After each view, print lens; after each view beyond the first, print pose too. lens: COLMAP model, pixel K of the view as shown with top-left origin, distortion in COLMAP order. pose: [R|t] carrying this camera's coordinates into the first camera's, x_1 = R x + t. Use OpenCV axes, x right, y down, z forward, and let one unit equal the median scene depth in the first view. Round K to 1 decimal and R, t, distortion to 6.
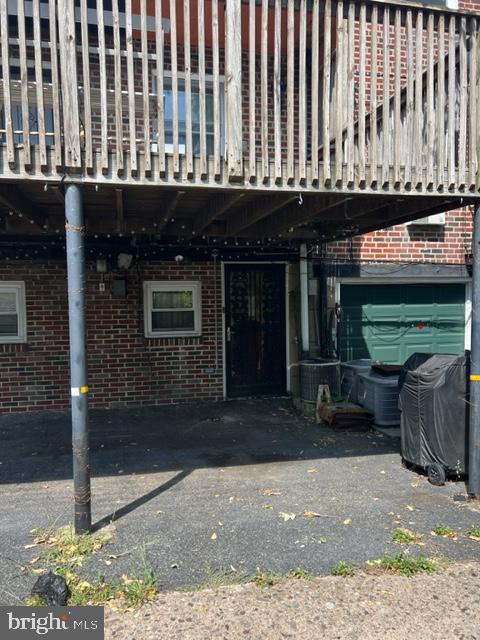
lens RADIAL K [[474.4, 0, 238.5], [0, 474.4, 297.2], [0, 0, 1]] dist [0.088943, -0.078834]
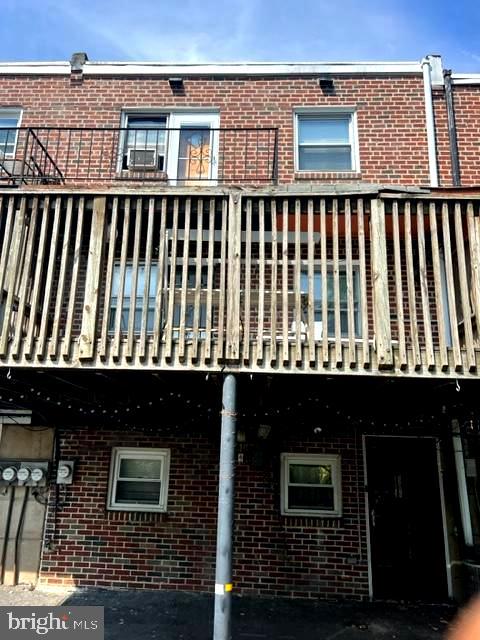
lens RADIAL K [[474.4, 0, 238.5], [0, 474.4, 297.2], [0, 0, 1]] dist [0.088943, -0.078834]
pose [[0.969238, -0.035207, -0.243596, -0.054518], [-0.037889, 0.956576, -0.289010, -0.085300], [0.243193, 0.289349, 0.925816, -0.045164]]
